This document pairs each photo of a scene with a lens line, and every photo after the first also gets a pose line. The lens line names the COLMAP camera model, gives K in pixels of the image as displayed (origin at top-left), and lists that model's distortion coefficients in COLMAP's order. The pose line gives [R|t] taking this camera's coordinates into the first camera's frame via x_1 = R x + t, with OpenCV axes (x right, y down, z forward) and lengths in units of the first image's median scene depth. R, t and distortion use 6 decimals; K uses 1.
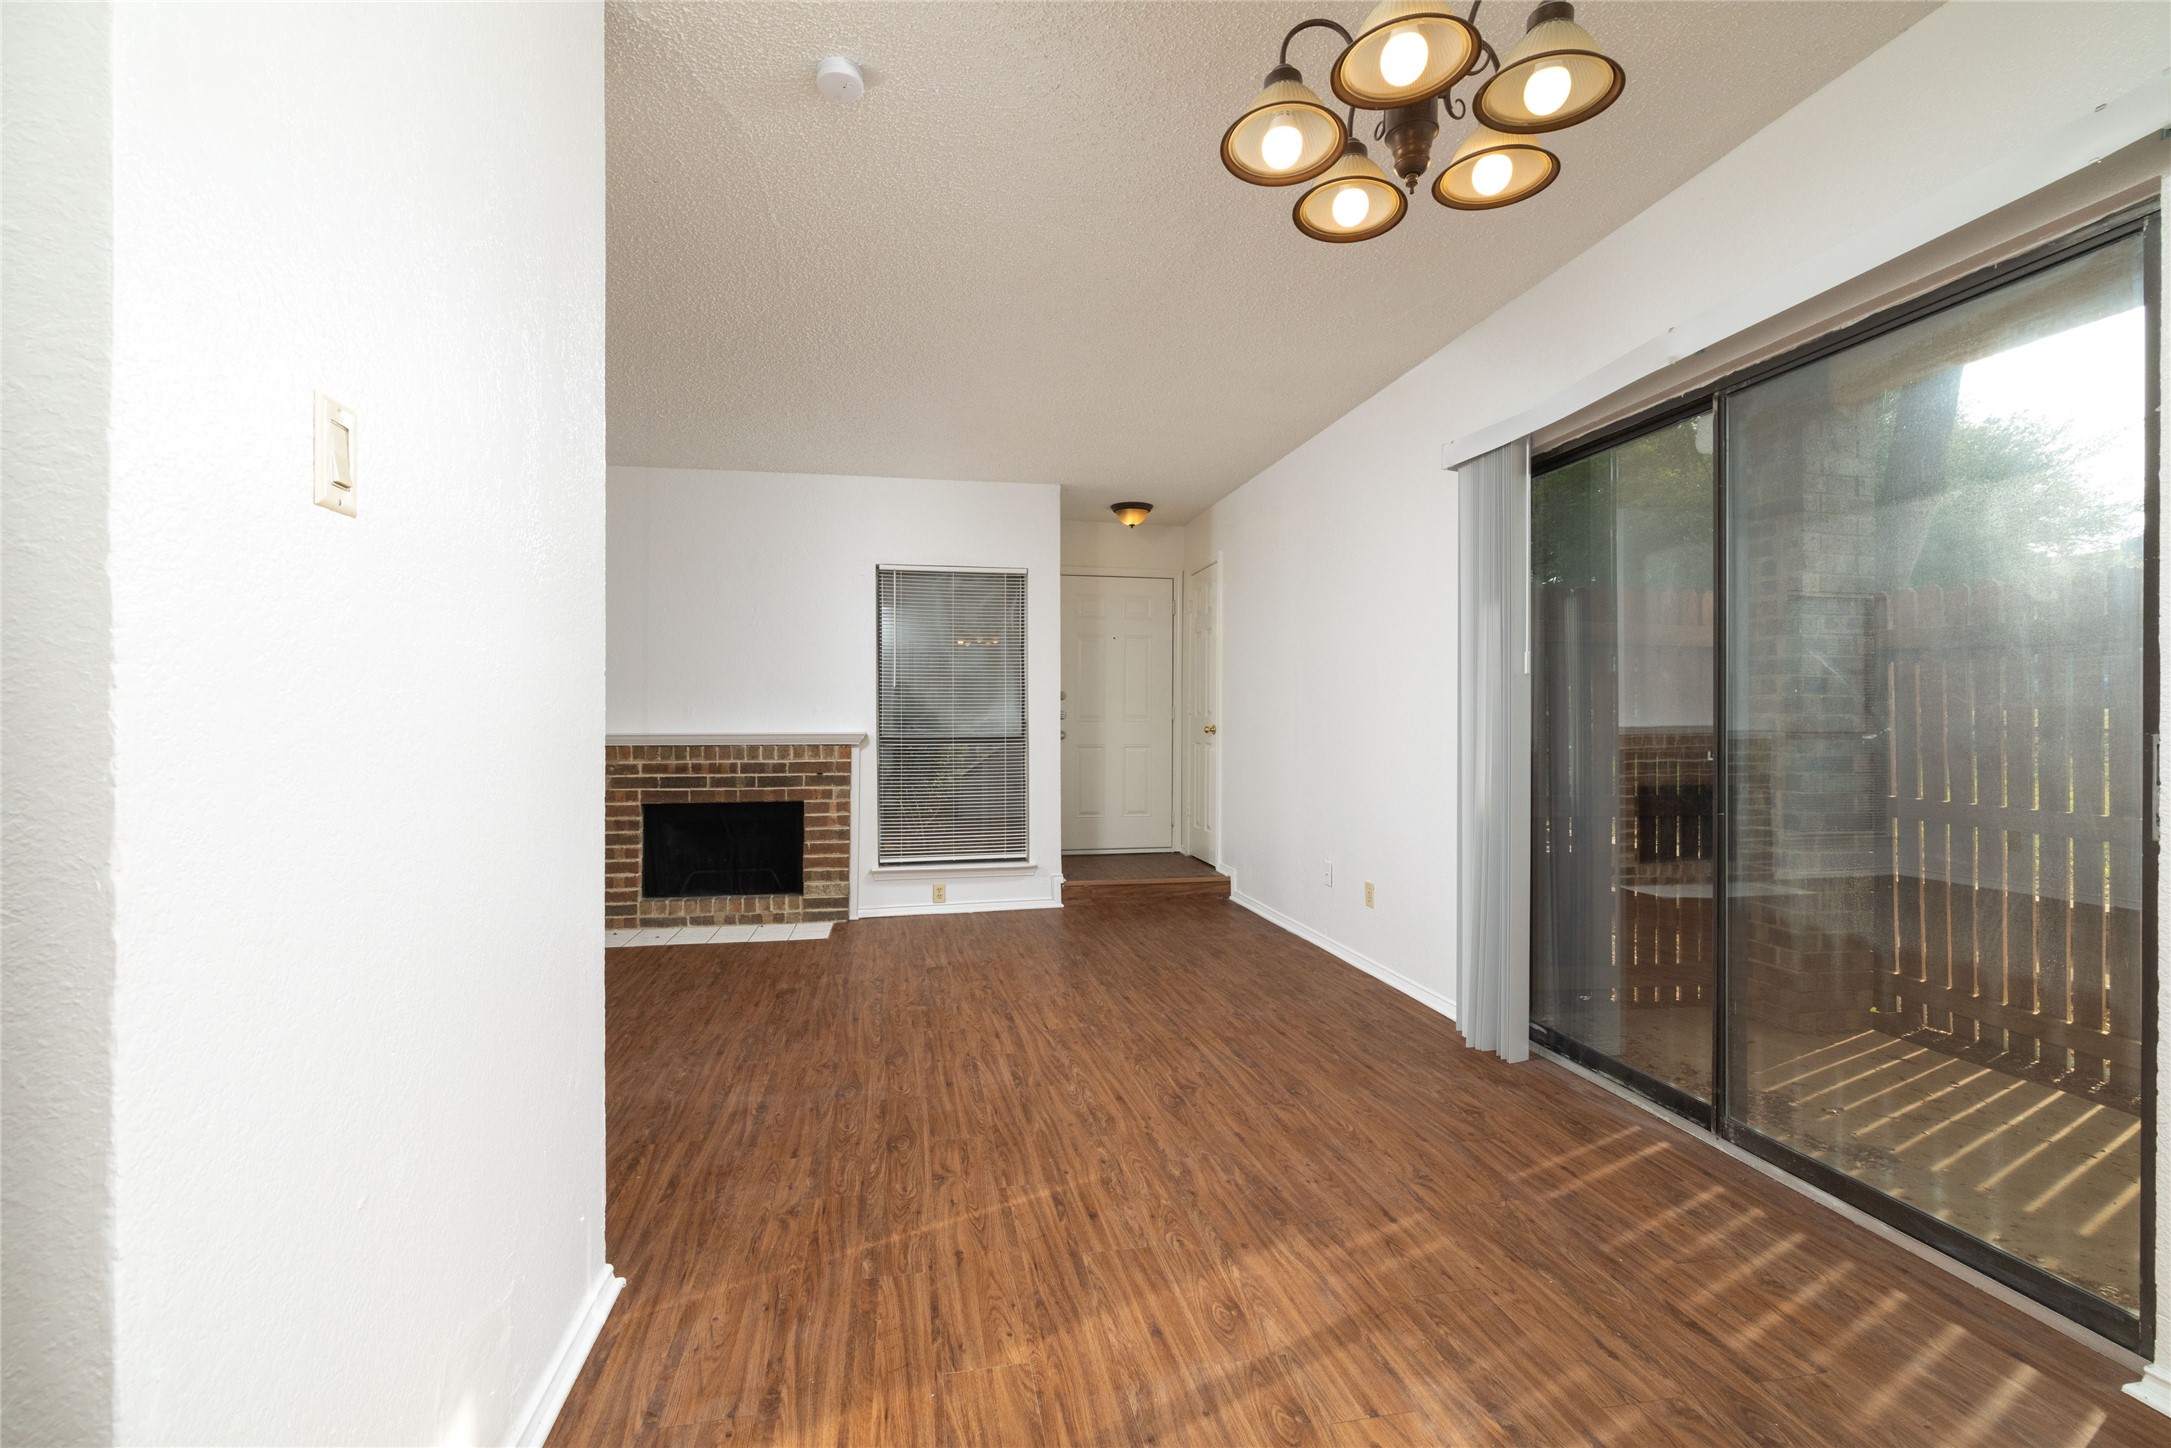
lens RADIAL K [[933.5, 0, 1073.4], [0, 933.5, 729.2], [0, 0, 1]] dist [-0.002832, 0.001550]
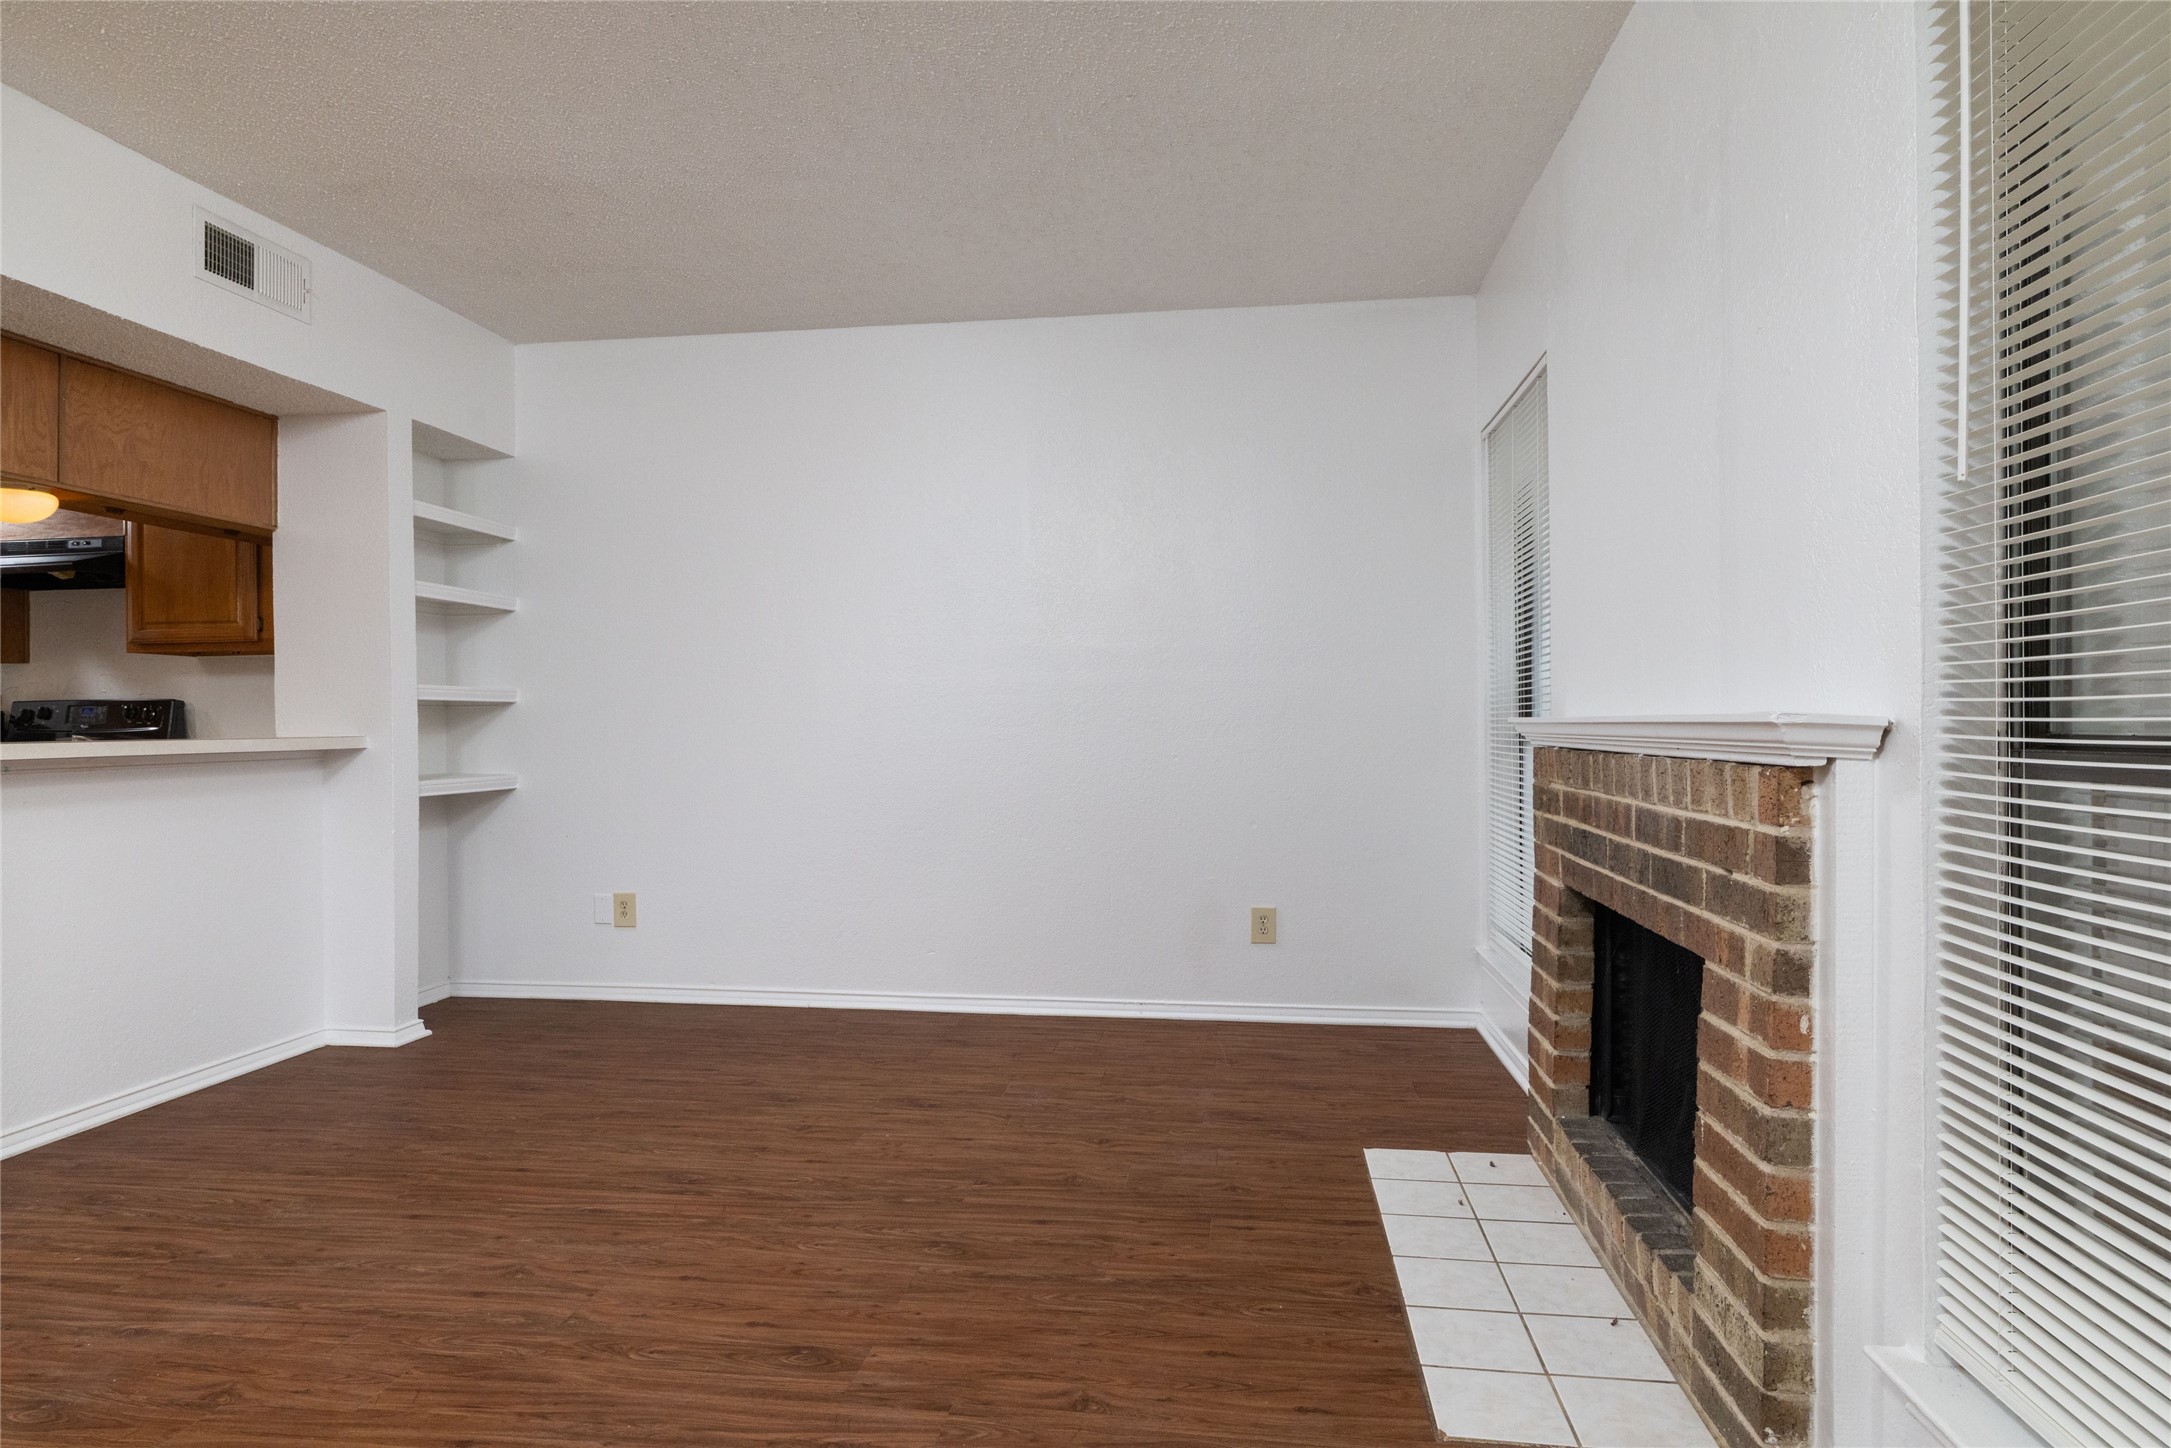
lens RADIAL K [[1196.0, 0, 1107.2], [0, 1196.0, 729.8], [0, 0, 1]] dist [-0.003713, -0.000363]
pose [[-0.305122, 0.009662, -0.952264, 0.104744], [-0.001063, 0.999944, 0.010486, 0.004301], [0.952313, 0.004212, -0.305095, 0.942808]]
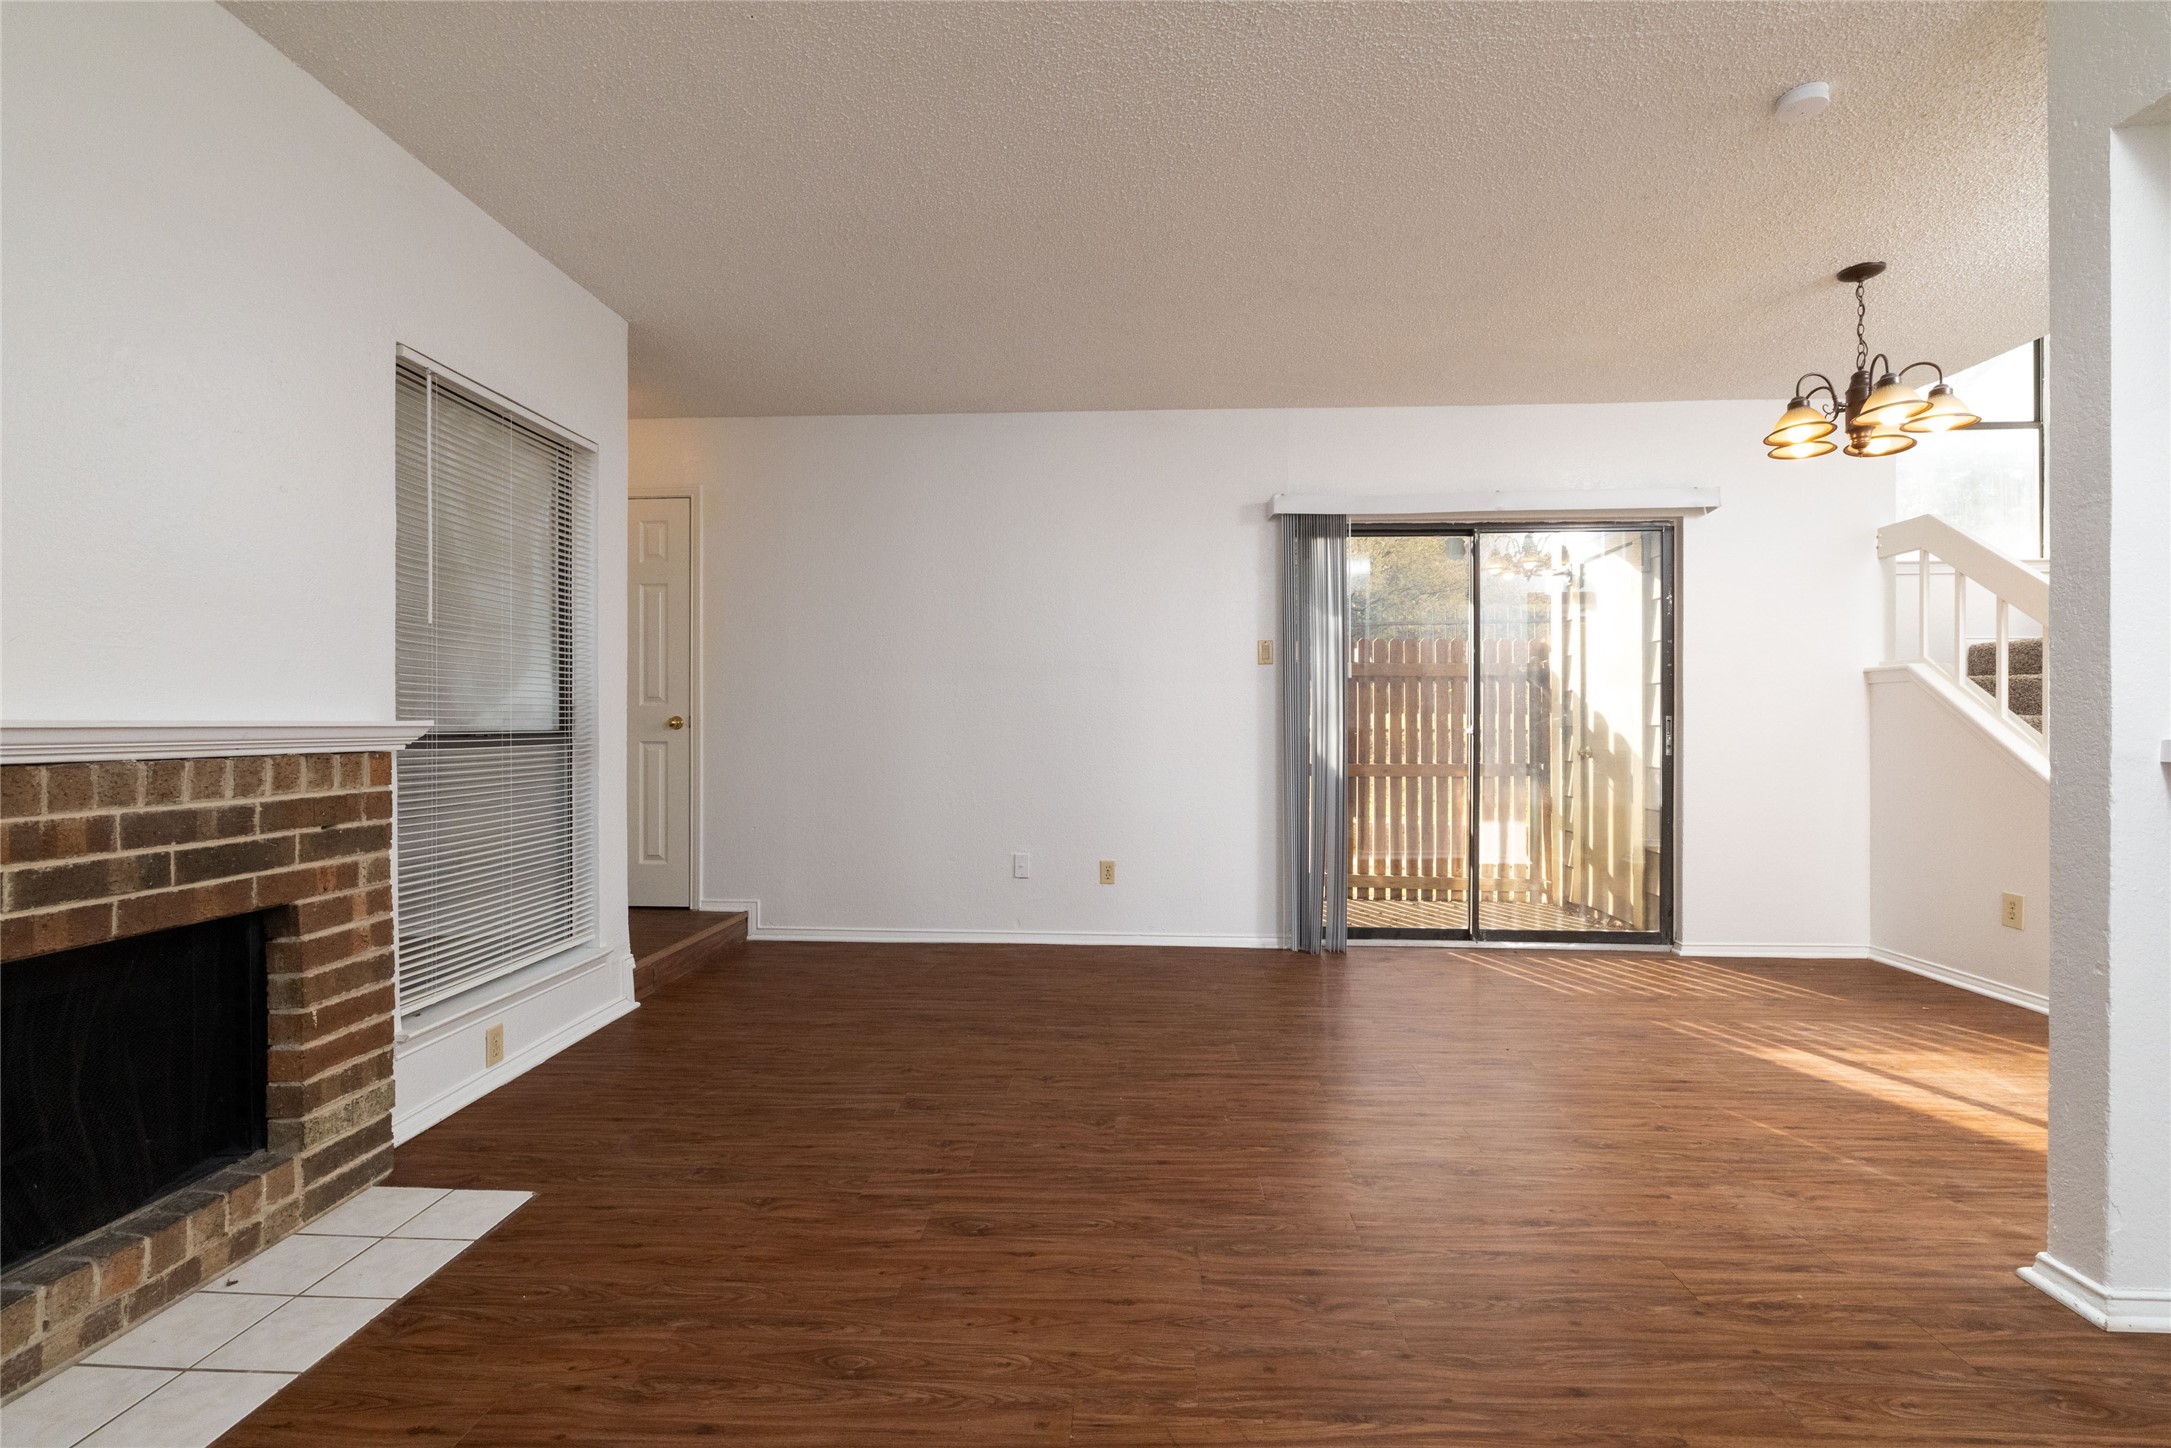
lens RADIAL K [[933.5, 0, 1094.7], [0, 933.5, 724.9], [0, 0, 1]] dist [-0.002832, 0.001550]
pose [[0.240805, 0.001661, 0.970572, -0.580820], [0.006185, 0.999976, -0.003246, 0.008121], [-0.970554, 0.006785, 0.240789, 0.595686]]
